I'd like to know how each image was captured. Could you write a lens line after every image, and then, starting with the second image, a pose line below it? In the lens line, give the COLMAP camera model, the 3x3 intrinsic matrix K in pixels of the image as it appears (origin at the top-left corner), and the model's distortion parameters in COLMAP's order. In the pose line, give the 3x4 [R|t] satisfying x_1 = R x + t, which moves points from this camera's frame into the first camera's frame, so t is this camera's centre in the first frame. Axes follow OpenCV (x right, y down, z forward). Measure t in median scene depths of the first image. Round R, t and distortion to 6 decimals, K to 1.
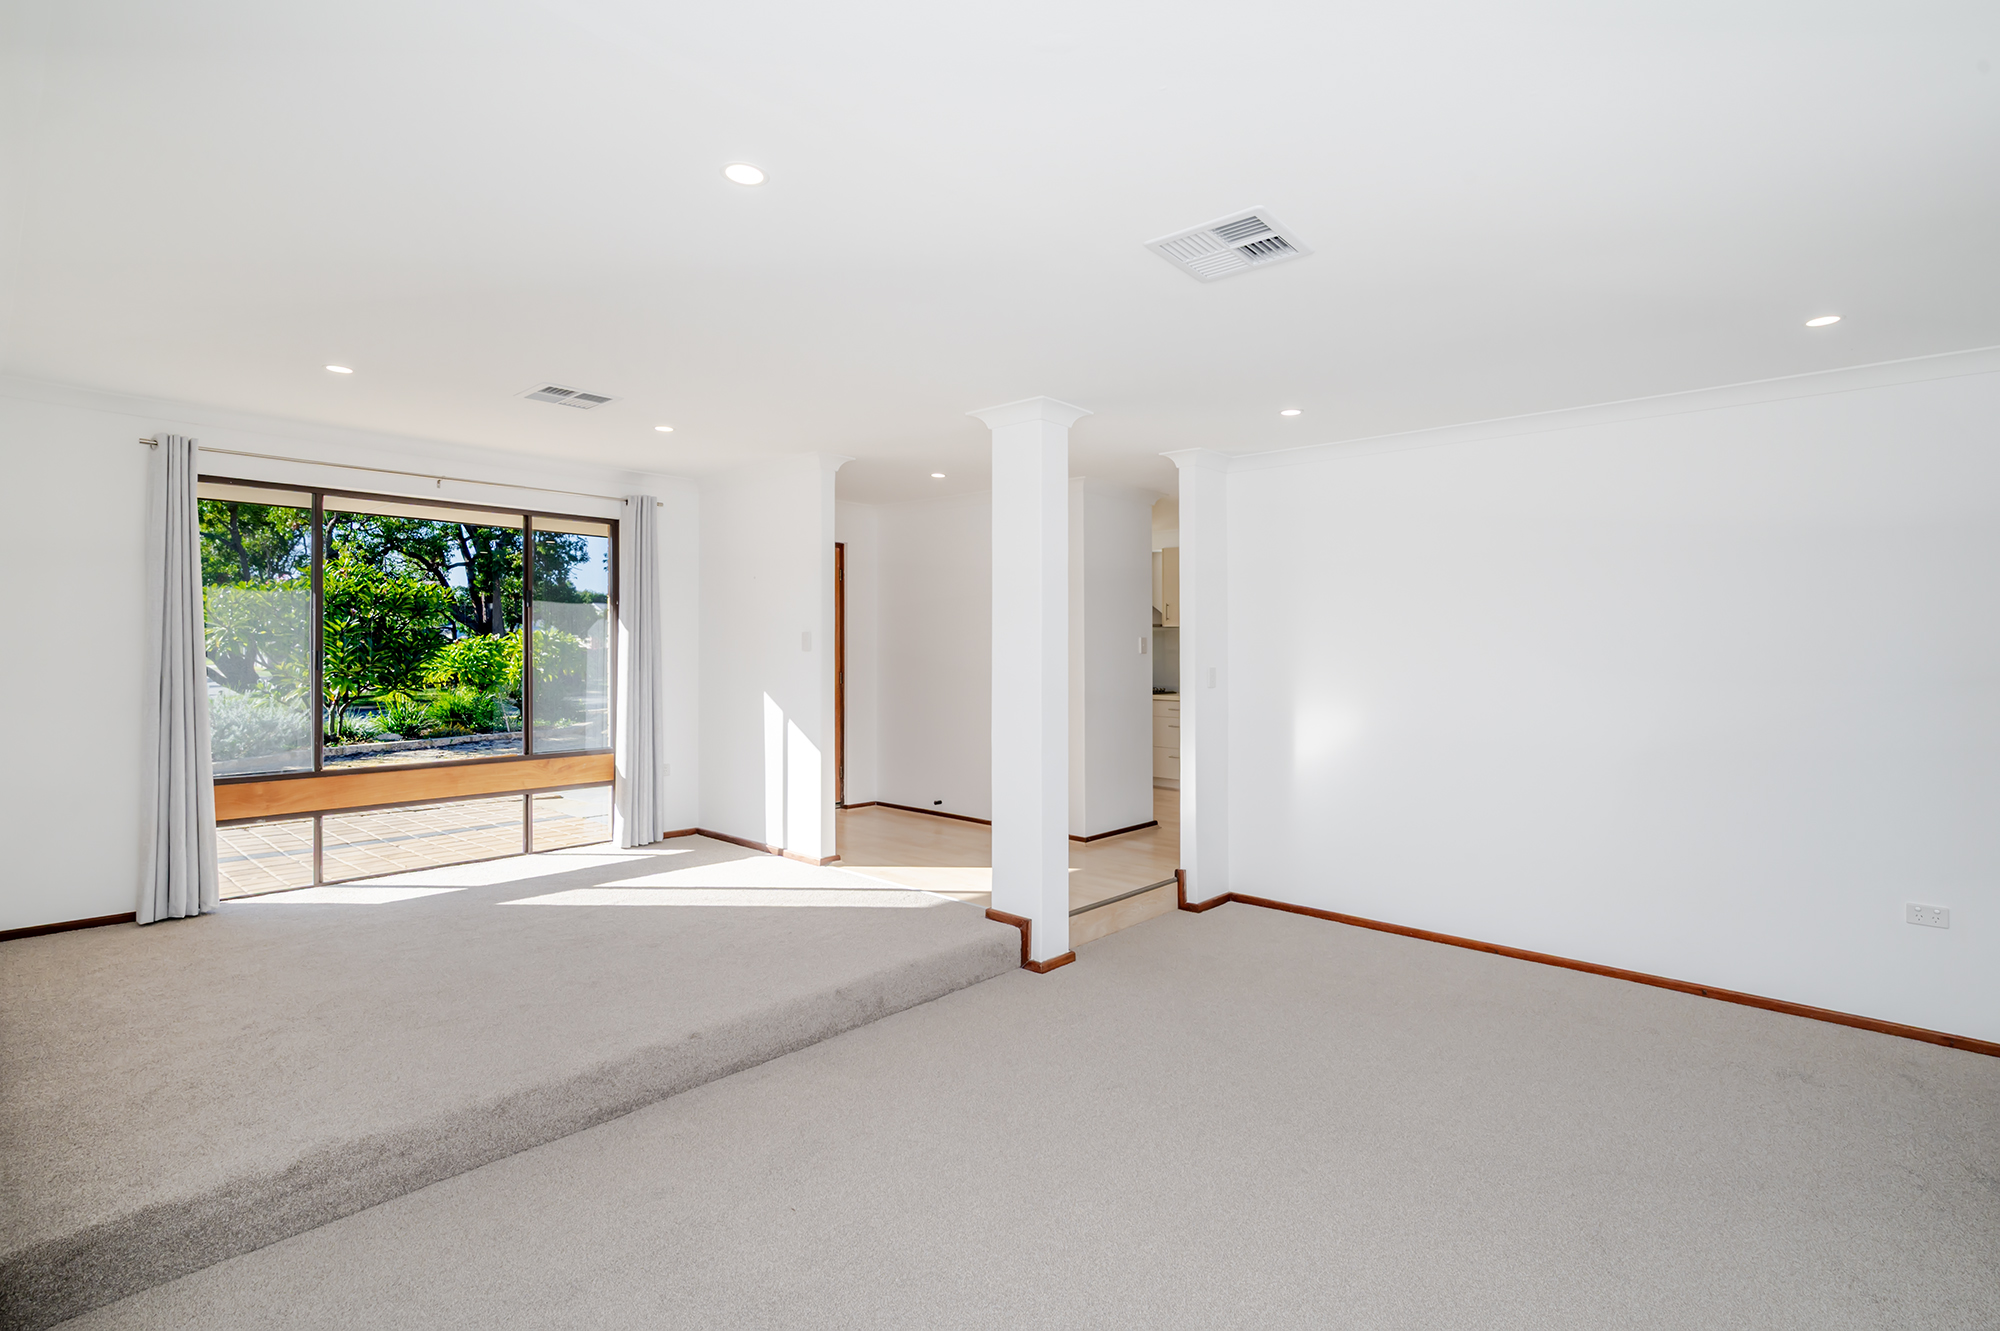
lens RADIAL K [[940.6, 0, 1002.4], [0, 940.6, 655.0], [0, 0, 1]] dist [0.004661, -0.000144]
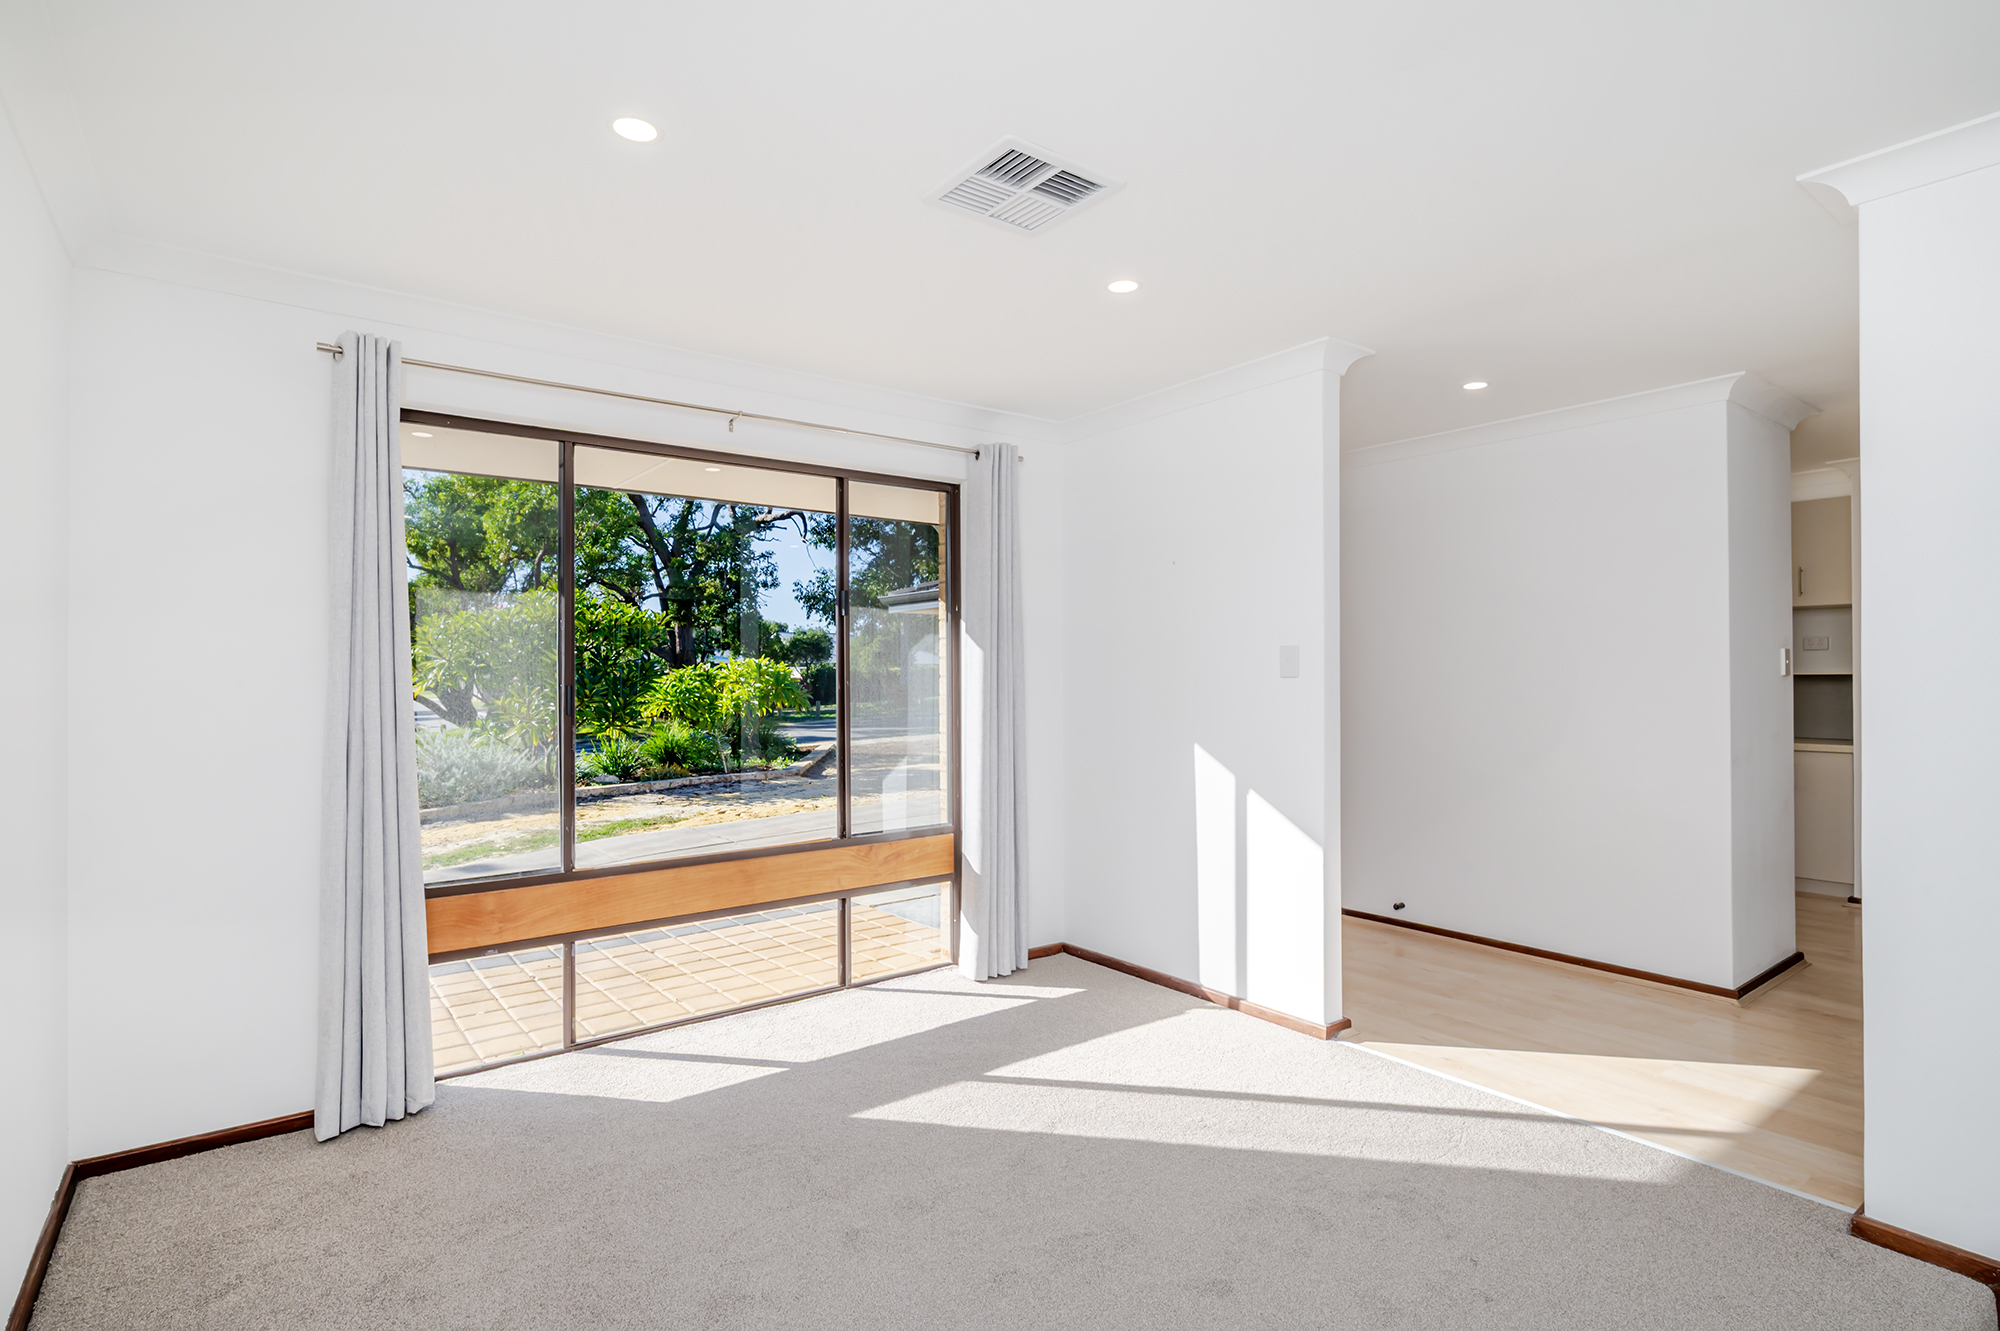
lens RADIAL K [[984.1, 0, 998.3], [0, 984.1, 670.9], [0, 0, 1]] dist [-0.001787, 0.000586]
pose [[0.984124, -0.011849, -0.177086, -0.261549], [0.009897, 0.999880, -0.011901, -0.002651], [0.177206, 0.009960, 0.984123, 0.321813]]
